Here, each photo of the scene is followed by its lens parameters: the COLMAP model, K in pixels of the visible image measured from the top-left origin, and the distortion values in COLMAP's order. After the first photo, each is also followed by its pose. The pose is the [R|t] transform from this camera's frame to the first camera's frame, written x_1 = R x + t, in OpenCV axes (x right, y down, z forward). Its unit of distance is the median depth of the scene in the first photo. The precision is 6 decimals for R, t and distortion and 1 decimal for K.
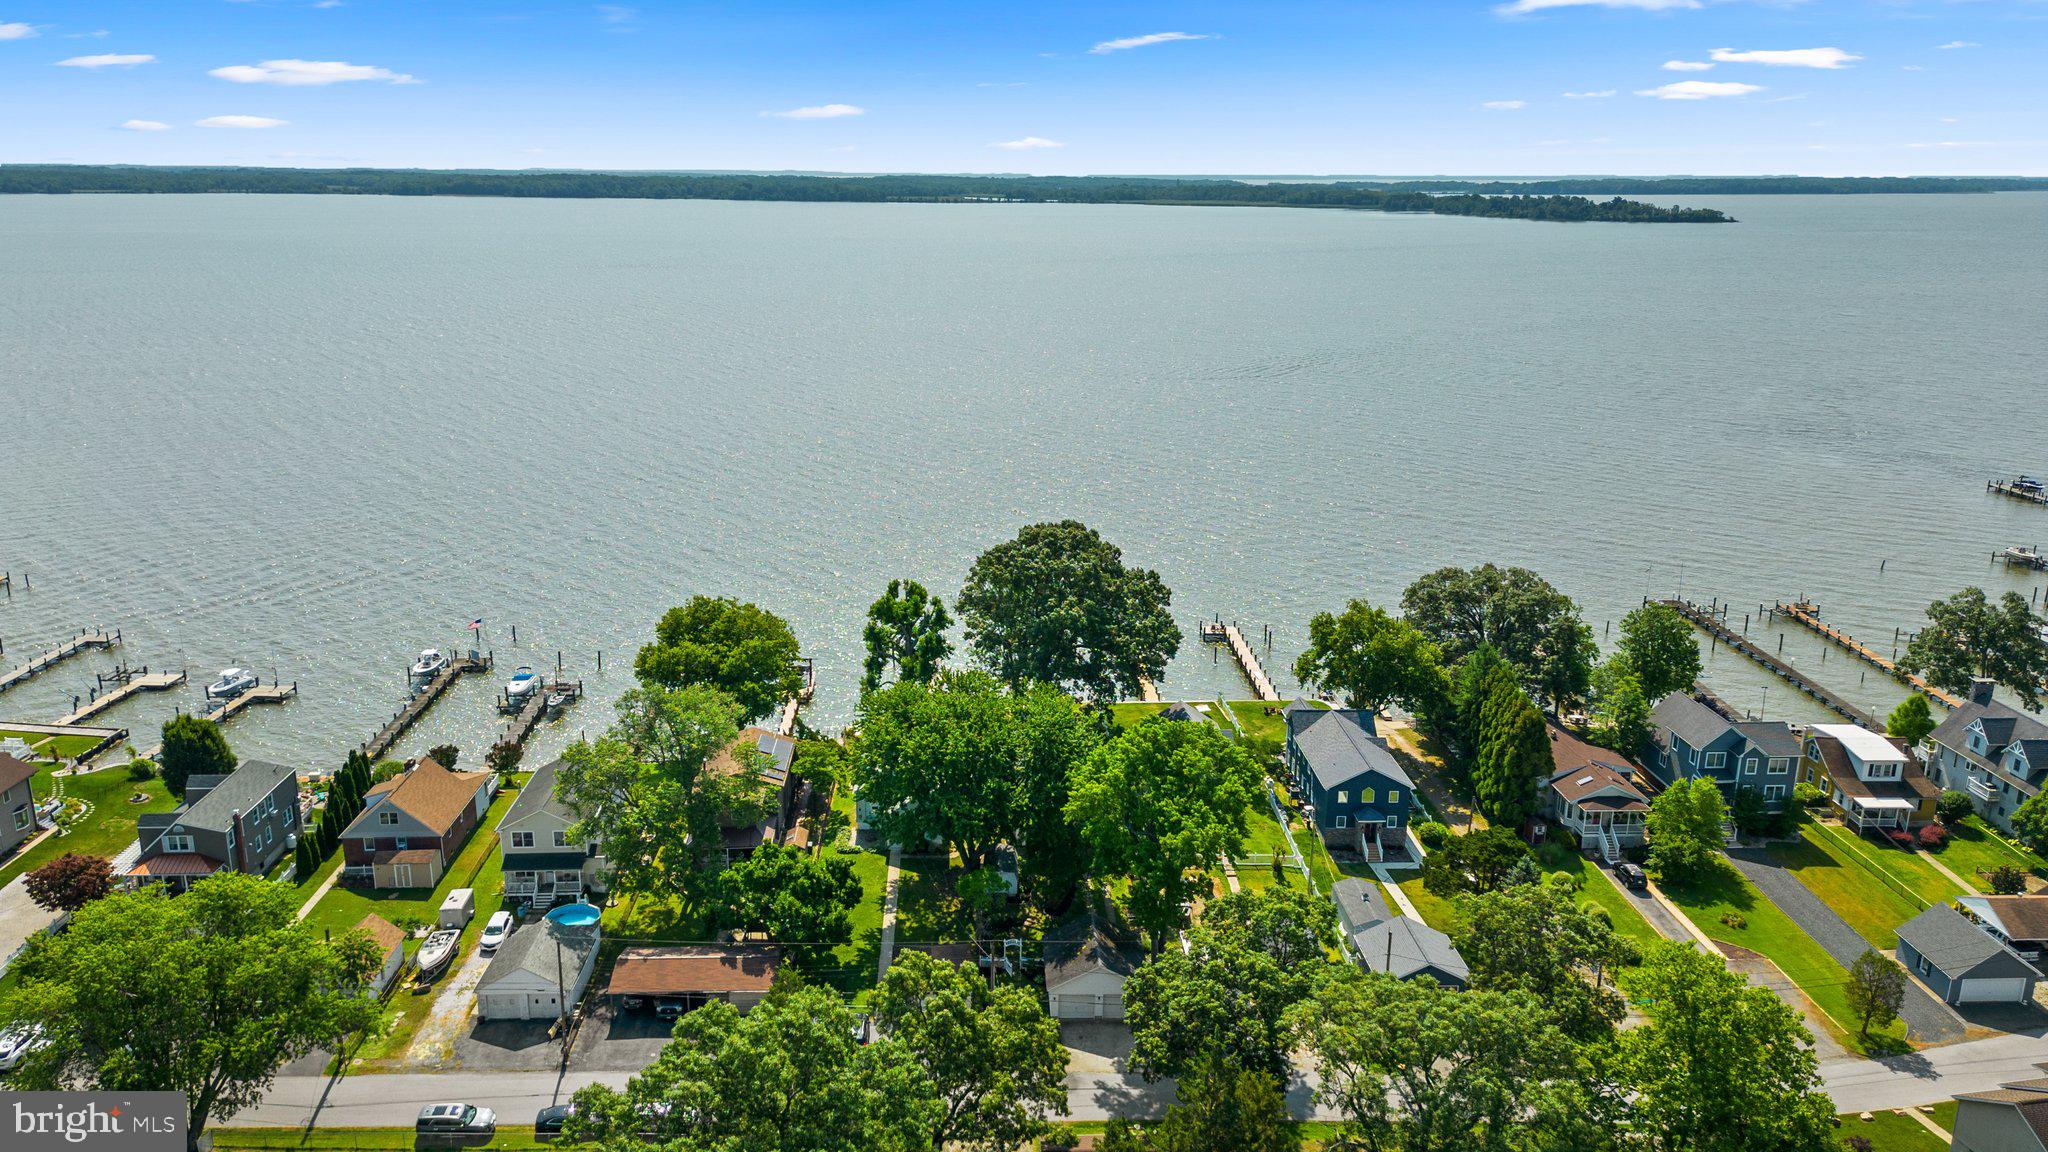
lens RADIAL K [[1451.7, 0, 1027.4], [0, 1451.7, 553.1], [0, 0, 1]] dist [0.072041, -0.067254]
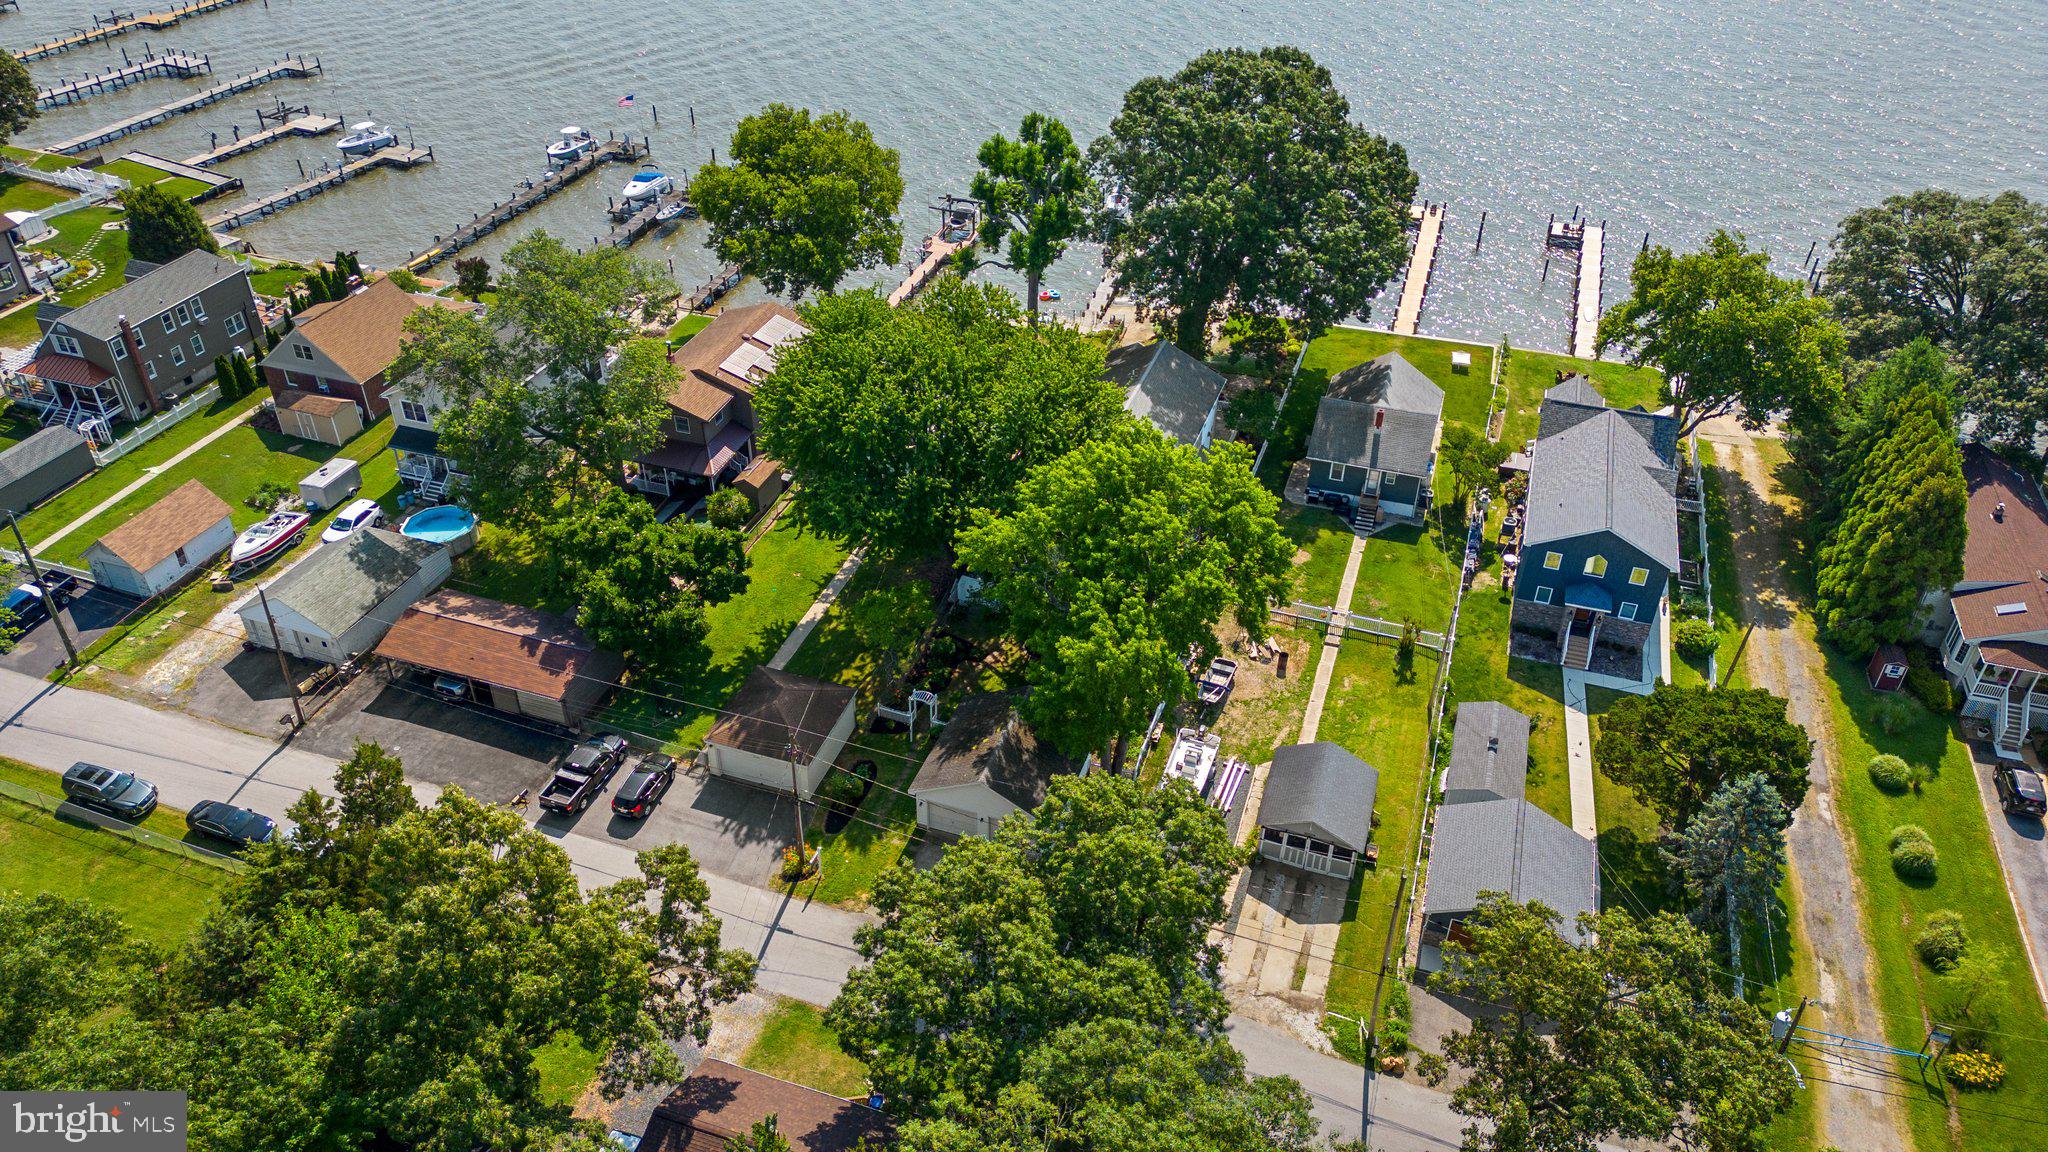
lens RADIAL K [[1451.7, 0, 1027.4], [0, 1451.7, 553.1], [0, 0, 1]] dist [0.072041, -0.067254]
pose [[0.931903, 0.207223, -0.297683, 0.173150], [-0.094755, 0.931314, 0.351674, -0.034274], [0.350112, -0.299520, 0.887530, 0.321102]]
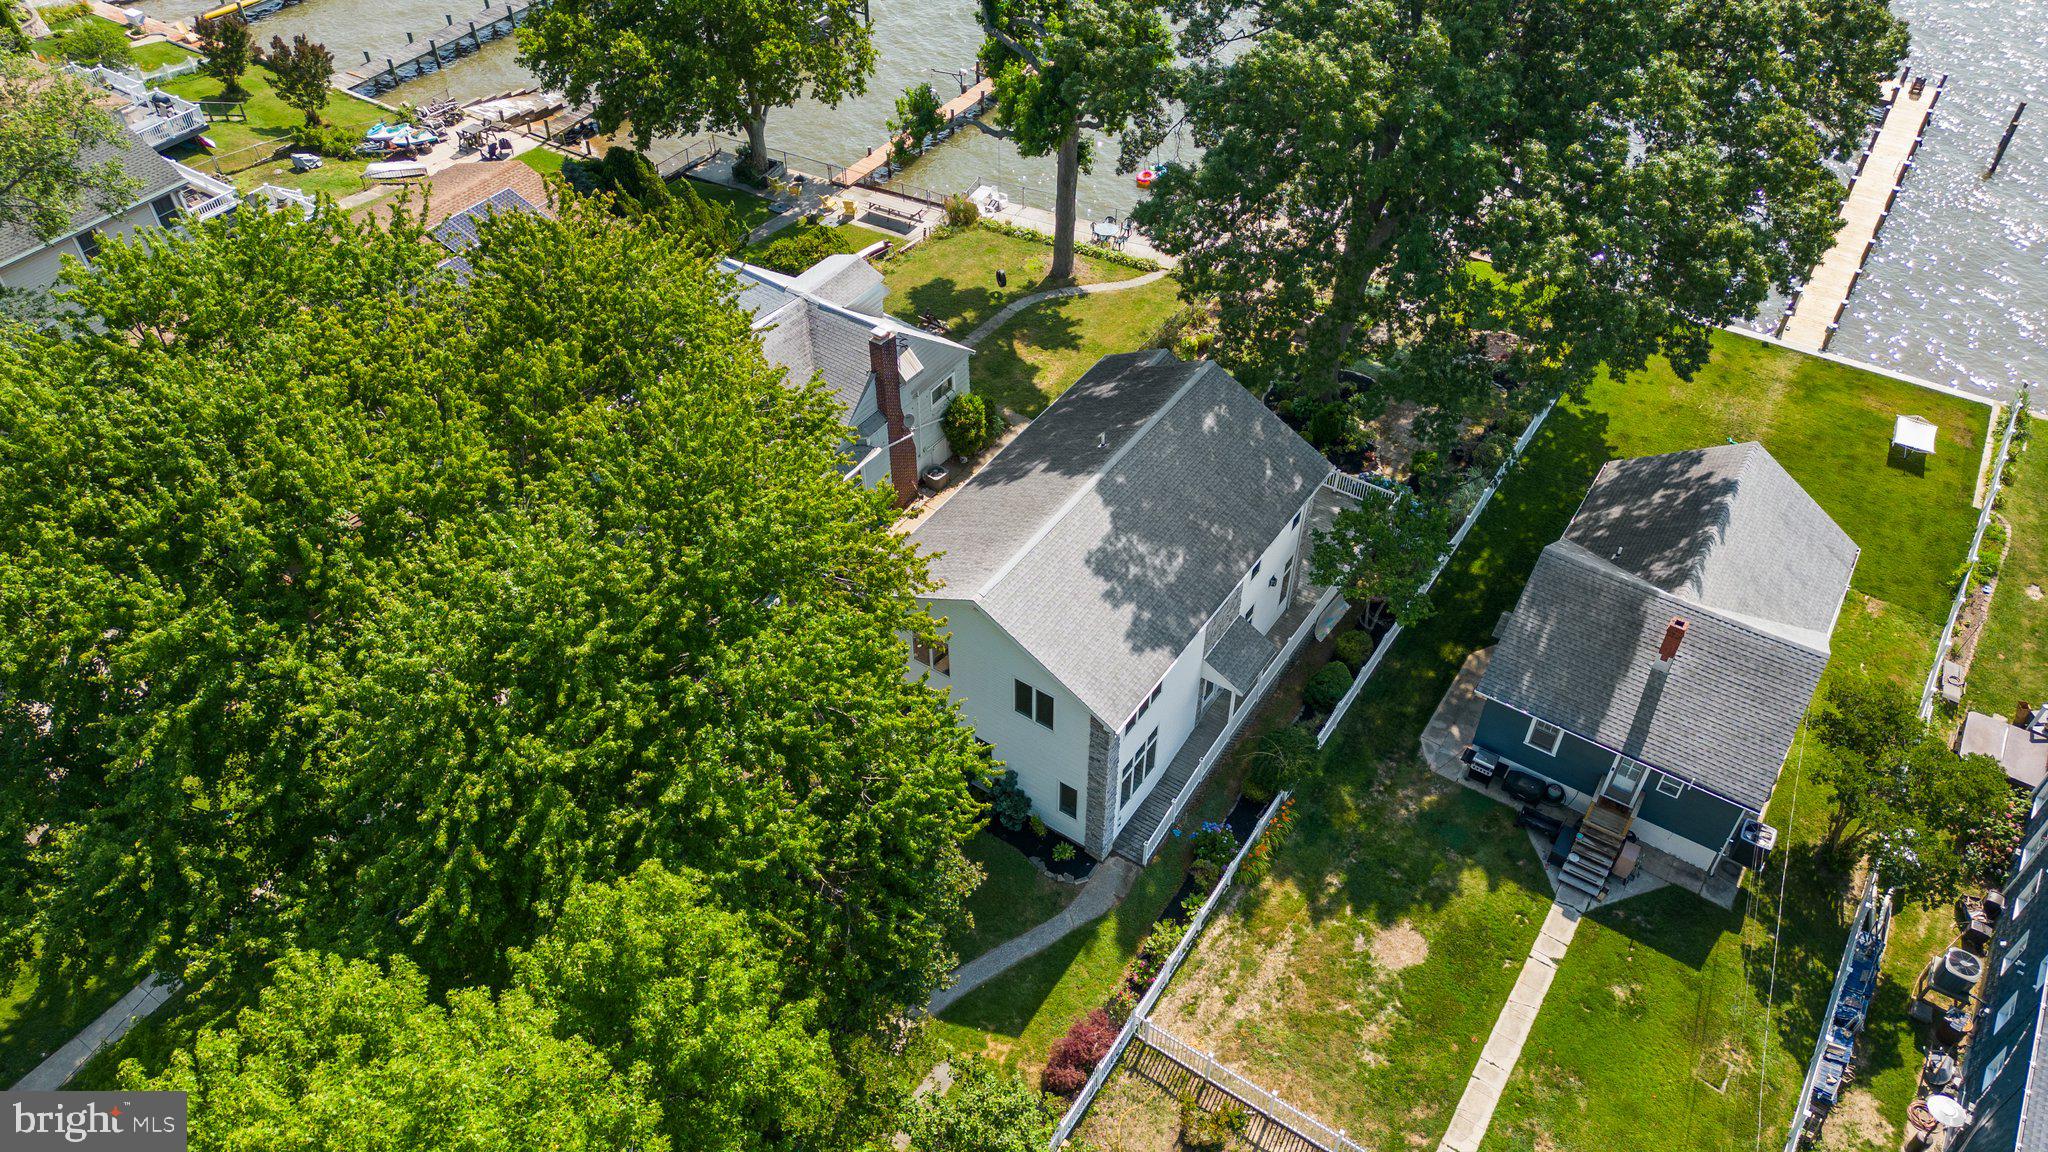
lens RADIAL K [[1466.1, 0, 1024.2], [0, 1466.1, 515.6], [0, 0, 1]] dist [0.006141, -0.000182]
pose [[0.801329, 0.389921, -0.453689, 0.132310], [-0.141871, 0.860624, 0.489079, -0.010651], [0.581158, -0.327548, 0.744962, 0.702635]]
